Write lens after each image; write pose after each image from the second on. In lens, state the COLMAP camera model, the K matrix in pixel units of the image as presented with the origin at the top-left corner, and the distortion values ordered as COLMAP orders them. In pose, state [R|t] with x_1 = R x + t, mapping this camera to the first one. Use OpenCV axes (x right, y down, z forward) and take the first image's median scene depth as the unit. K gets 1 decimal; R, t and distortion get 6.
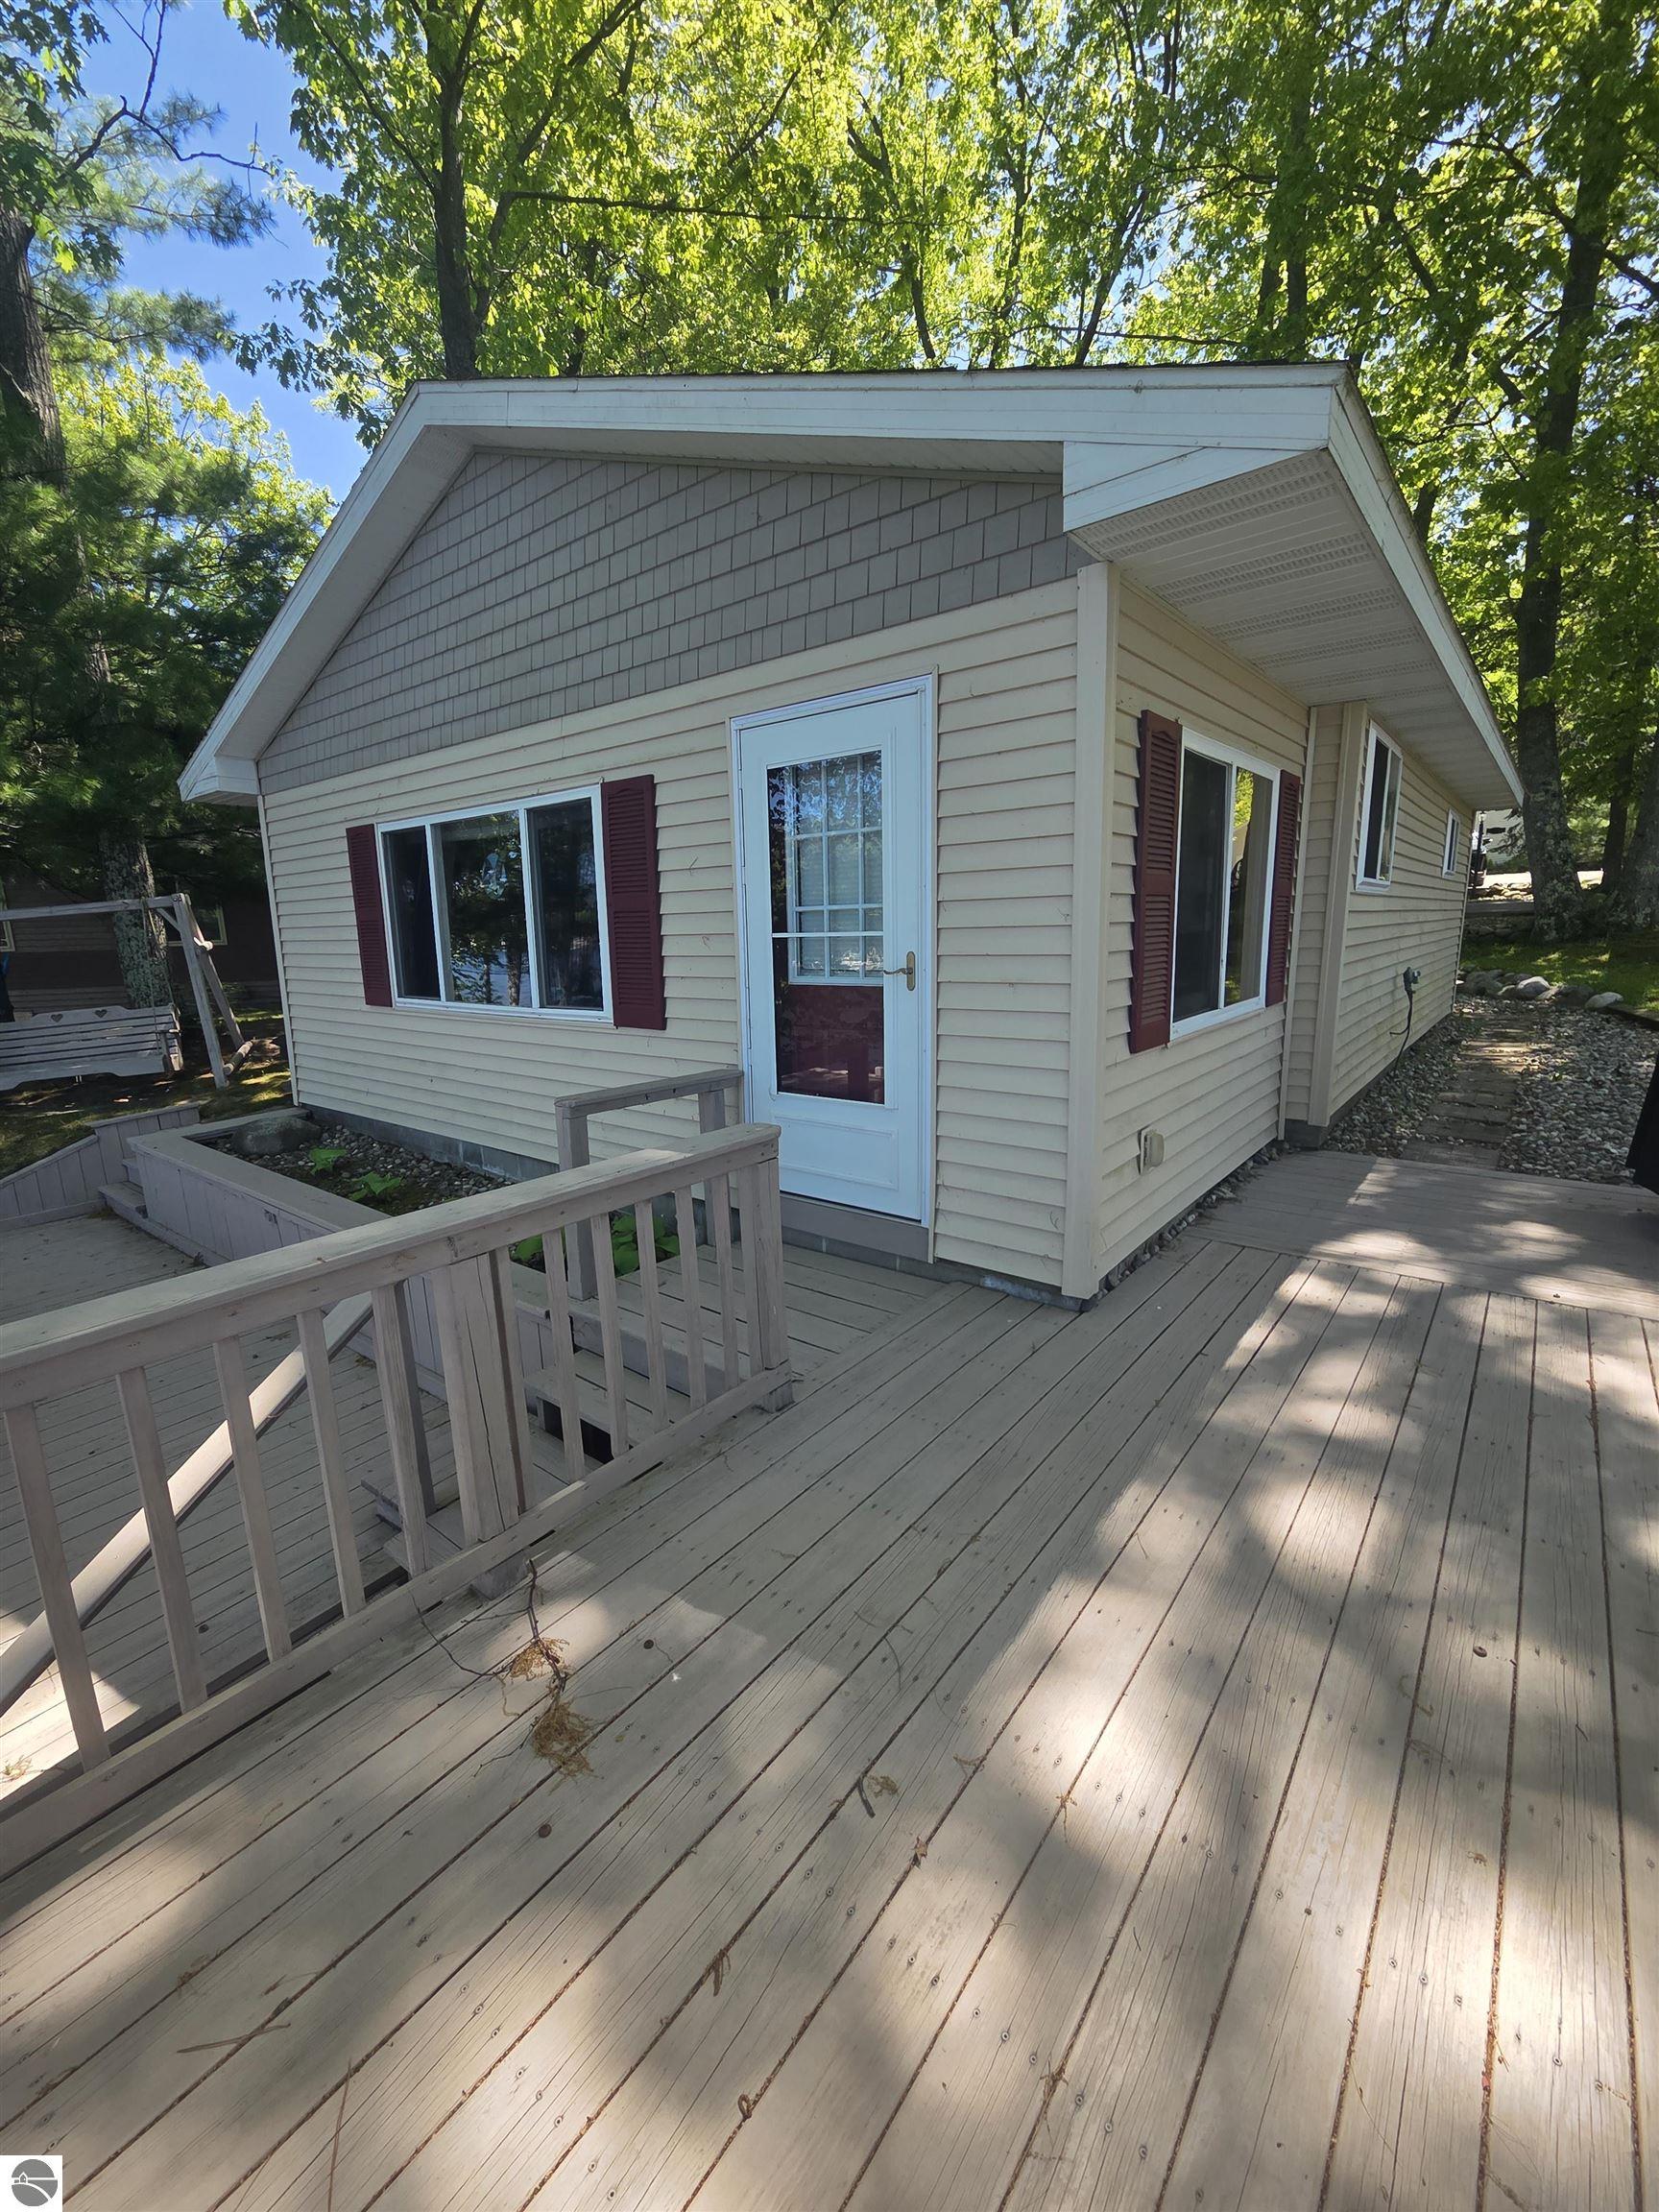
lens RADIAL K [[916.5, 0, 796.7], [0, 916.5, 1109.4], [0, 0, 1]] dist [0.003095, -0.000202]
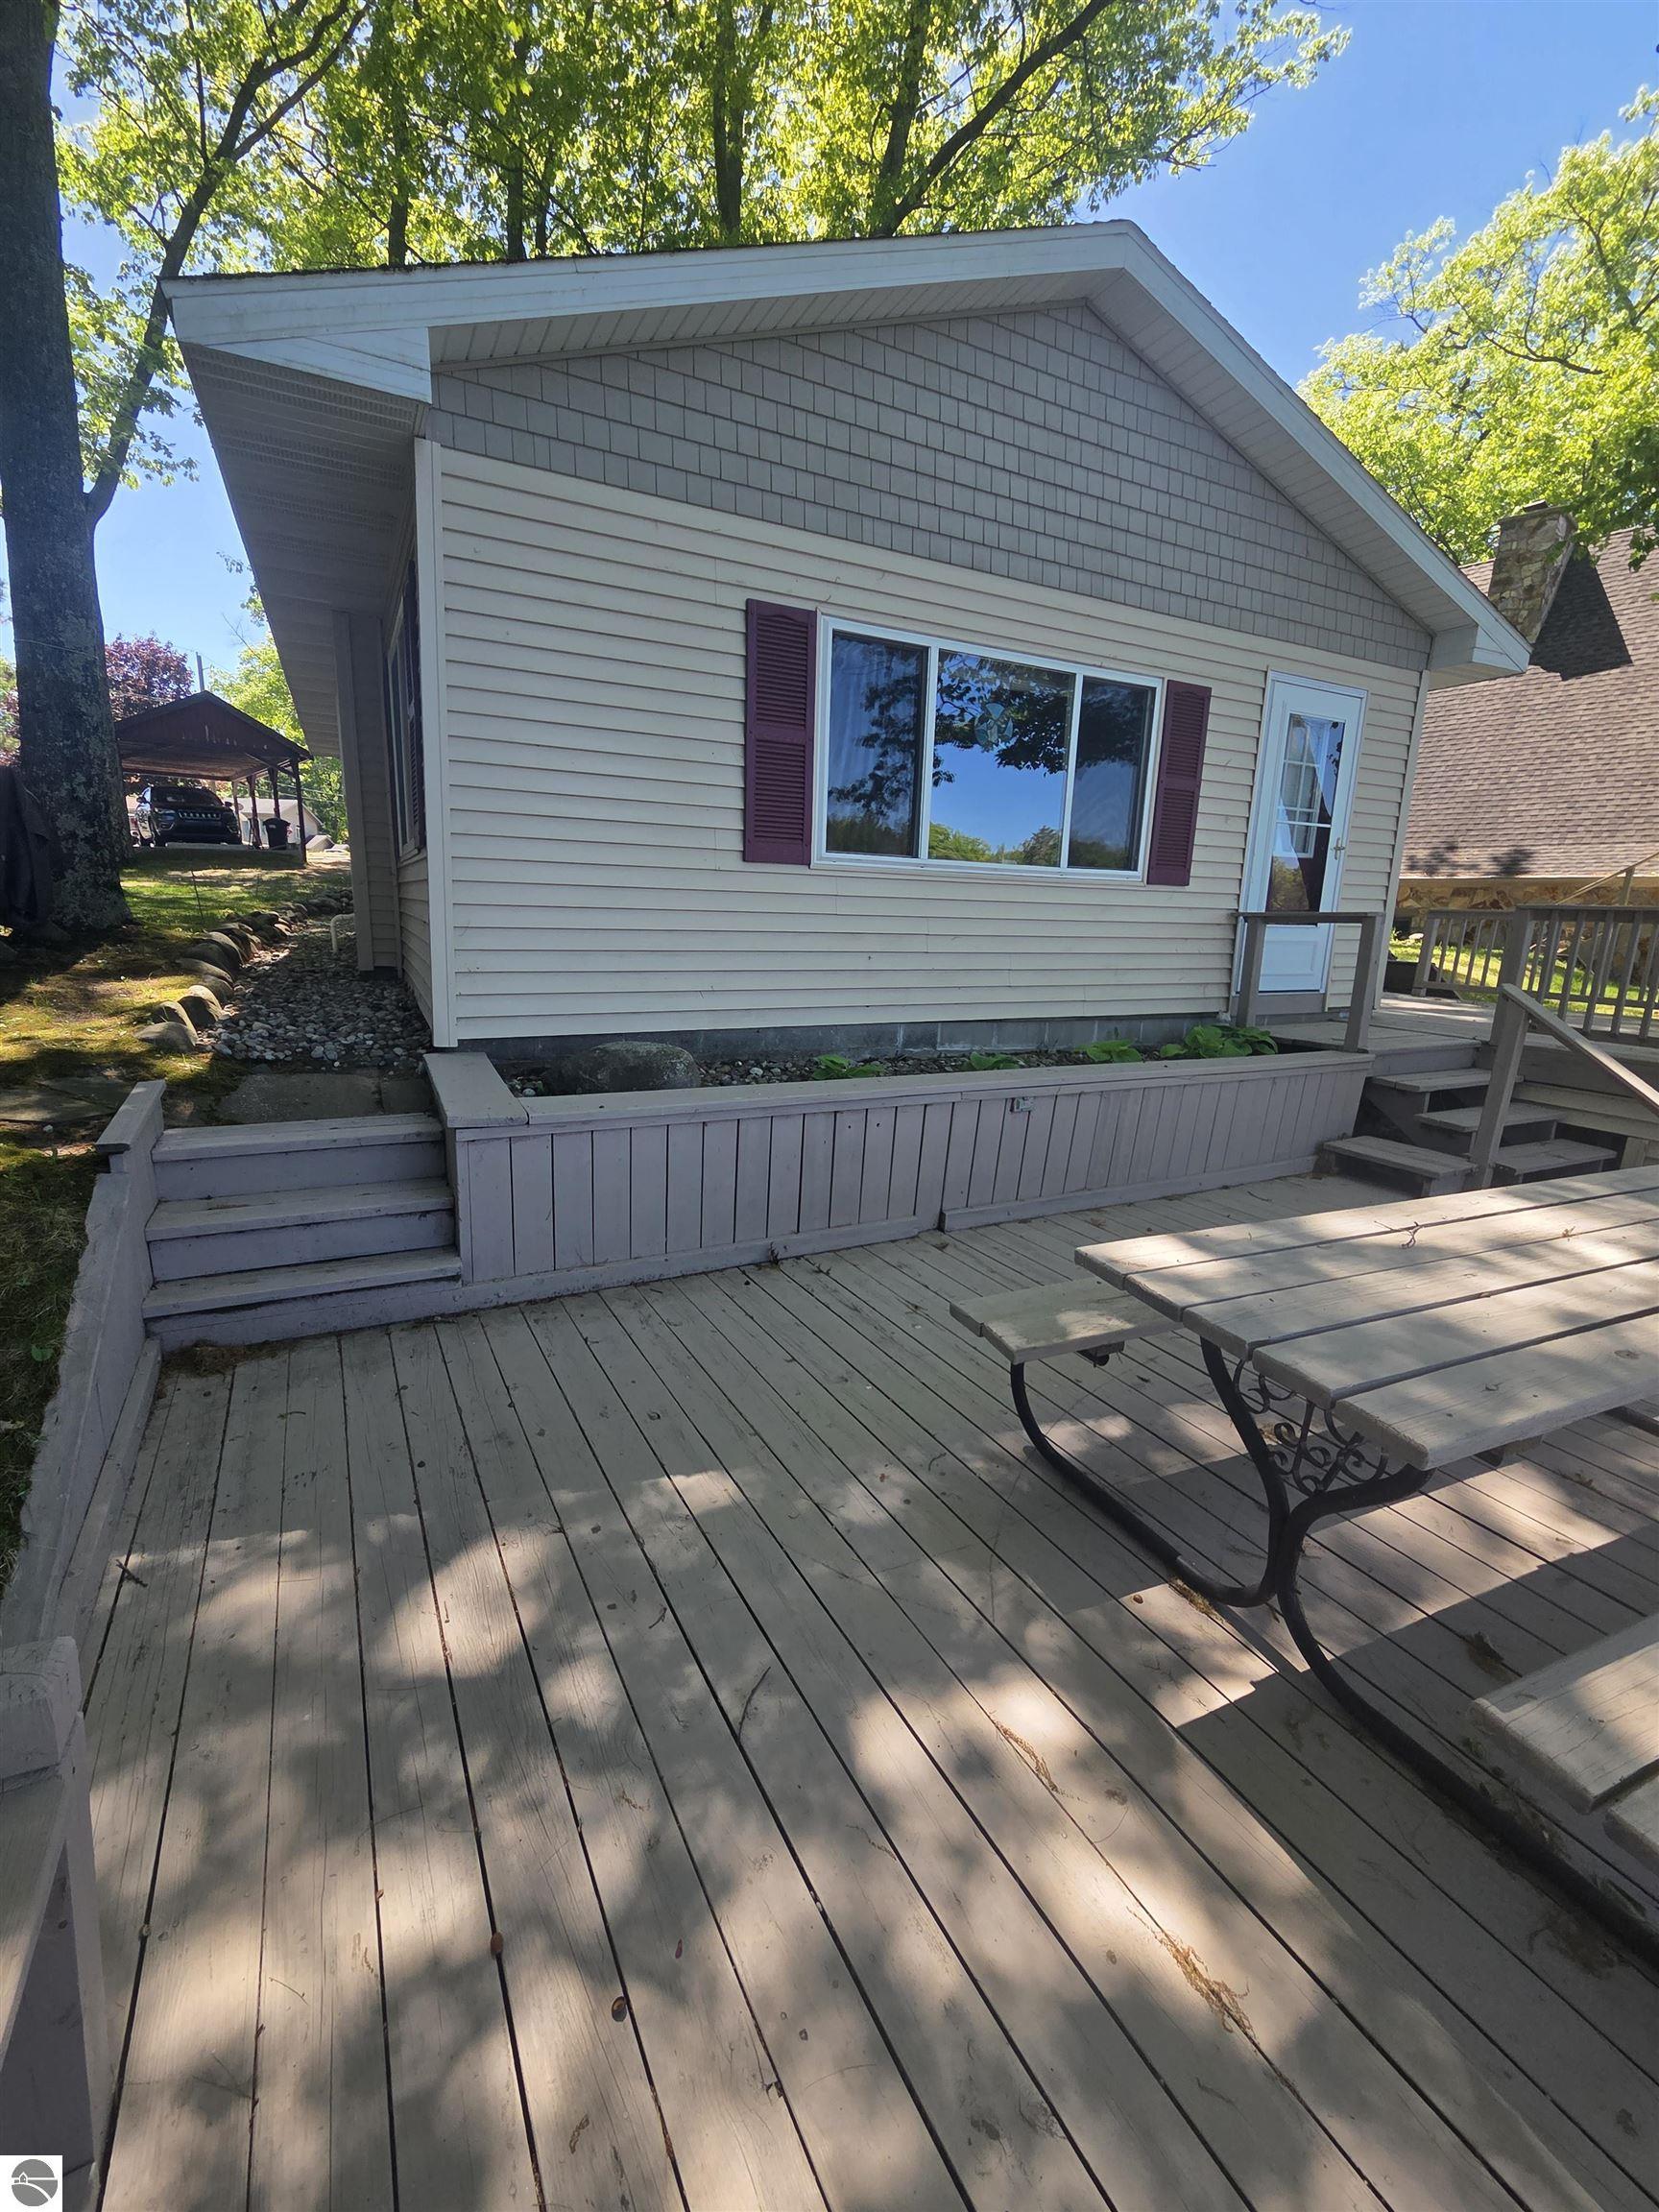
lens RADIAL K [[916.5, 0, 796.7], [0, 916.5, 1109.4], [0, 0, 1]] dist [0.003095, -0.000202]
pose [[0.400600, -0.177750, 0.898846, -1.539980], [0.134578, 0.981778, 0.134171, -0.022163], [-0.906316, 0.067216, 0.417221, 0.932337]]
